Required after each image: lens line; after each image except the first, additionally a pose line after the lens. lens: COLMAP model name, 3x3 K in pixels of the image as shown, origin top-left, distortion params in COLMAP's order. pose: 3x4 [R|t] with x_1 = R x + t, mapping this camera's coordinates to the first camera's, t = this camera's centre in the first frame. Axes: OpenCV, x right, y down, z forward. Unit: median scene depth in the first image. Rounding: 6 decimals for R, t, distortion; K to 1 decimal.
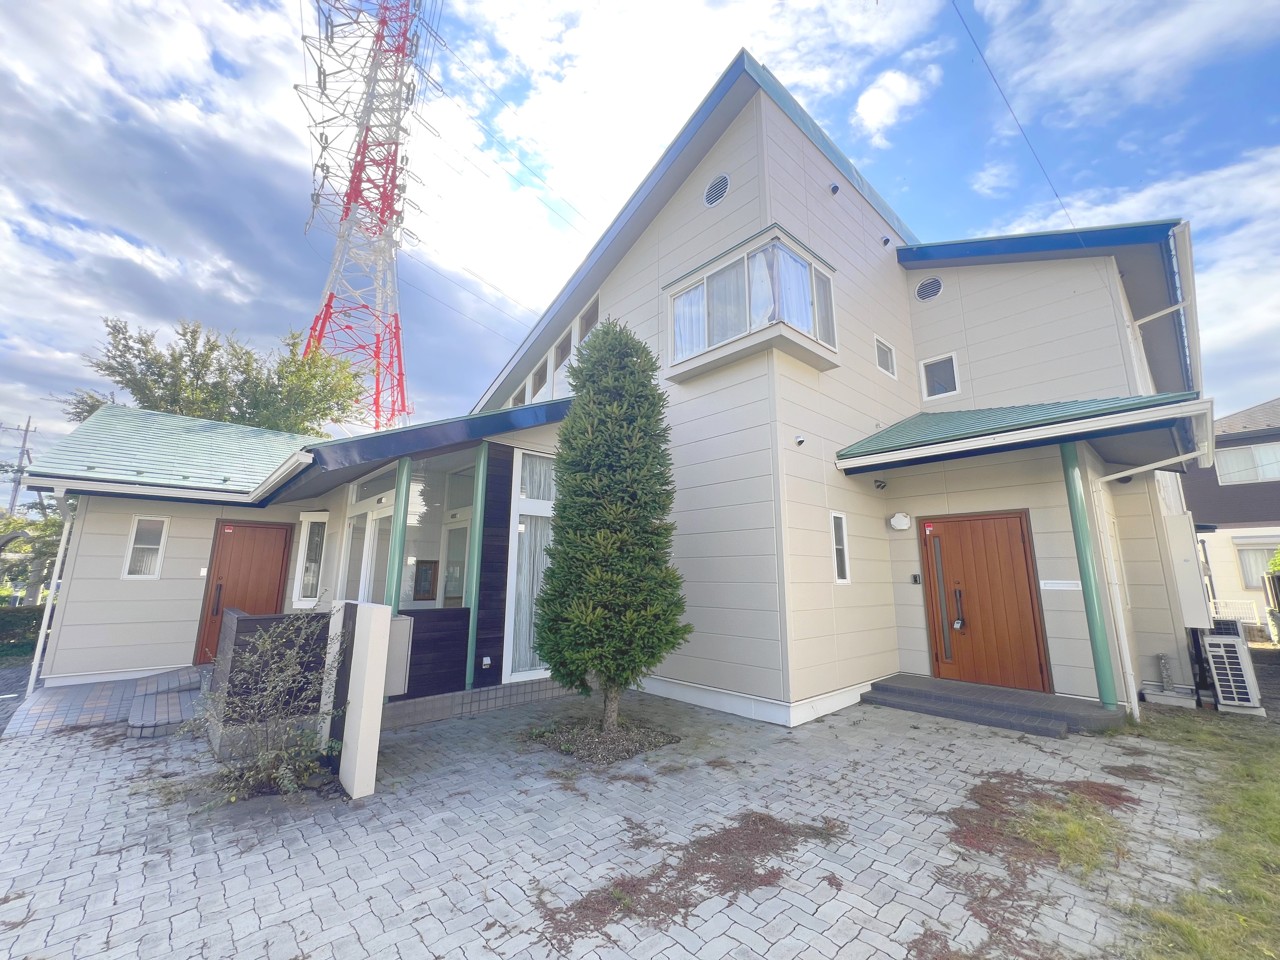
lens RADIAL K [[518.8, 0, 640.0], [0, 518.8, 480.0], [0, 0, 1]] dist [-0.001362, -0.000125]
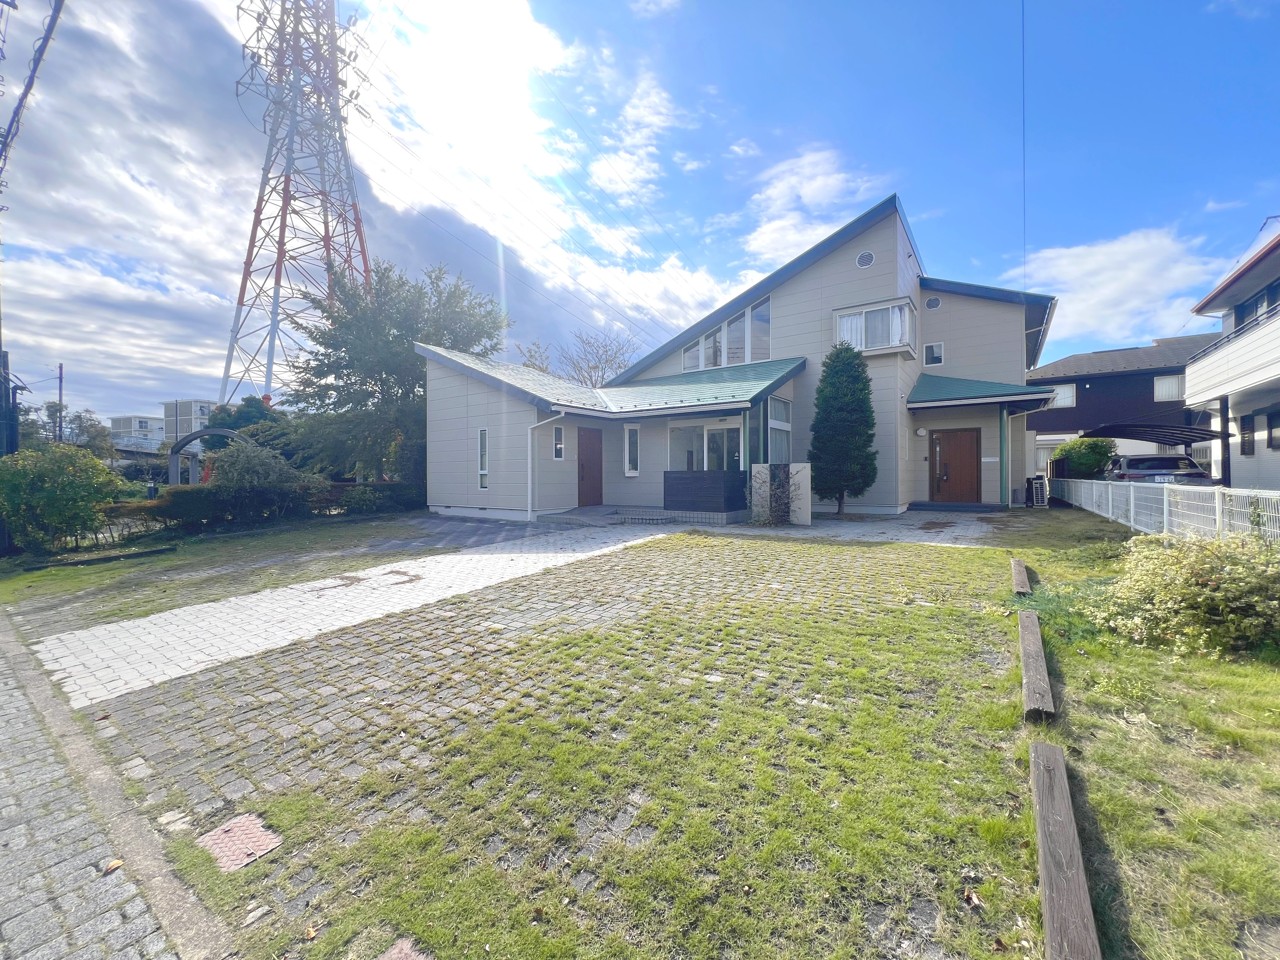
lens RADIAL K [[518.8, 0, 640.0], [0, 518.8, 480.0], [0, 0, 1]] dist [-0.001362, -0.000125]
pose [[0.975656, -0.011881, 0.218986, -1.151597], [-0.028422, 0.983260, 0.179980, -0.080366], [-0.217458, -0.181823, 0.958985, -0.863983]]
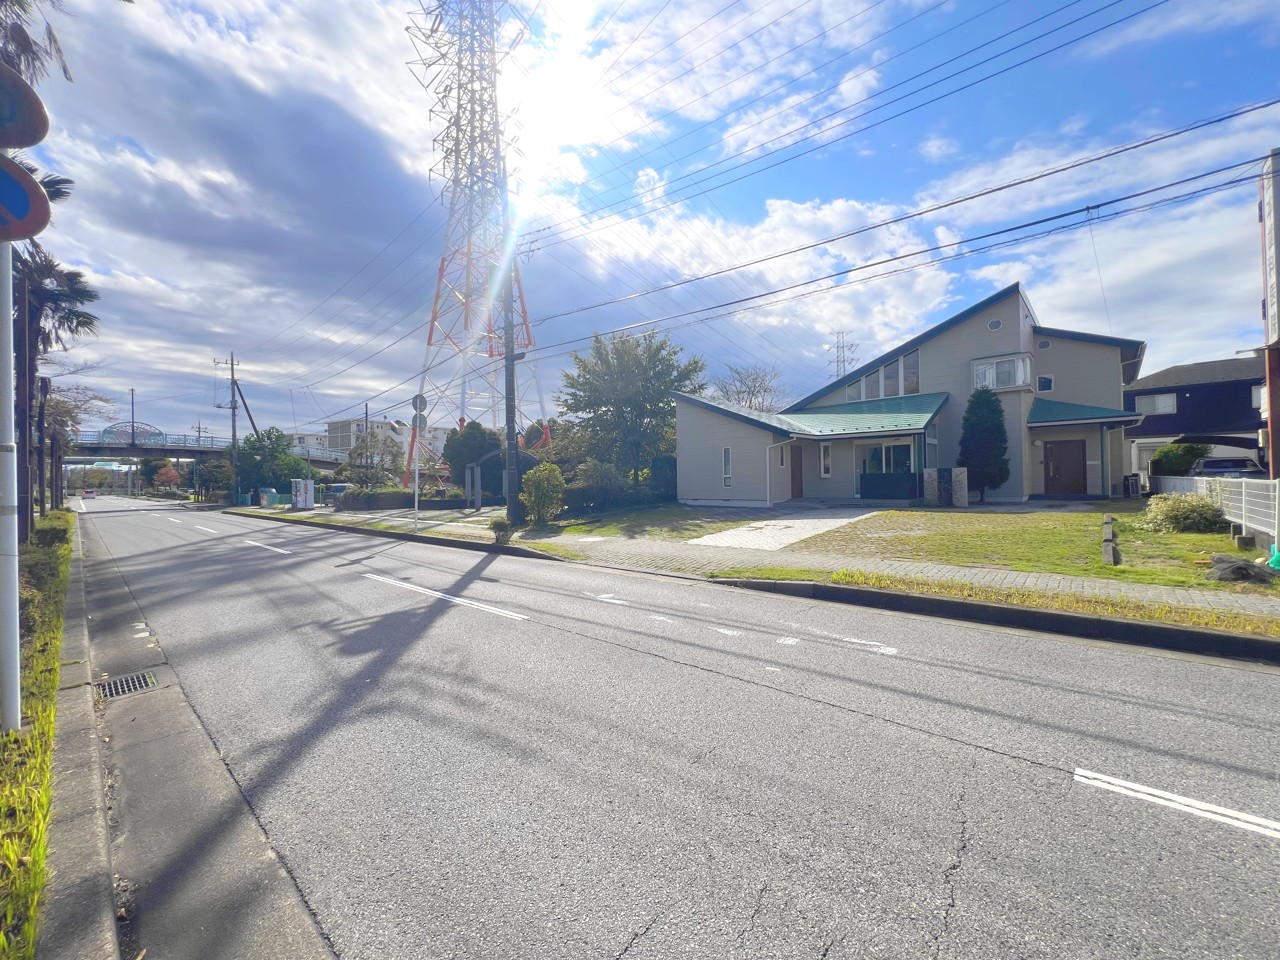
lens RADIAL K [[513.6, 0, 640.0], [0, 513.6, 480.0], [0, 0, 1]] dist [-0.002261, 0.000009]
pose [[0.995890, -0.020877, 0.088128, -2.103146], [0.005148, 0.984544, 0.175062, -0.245650], [-0.090420, -0.173888, 0.980605, -1.756441]]
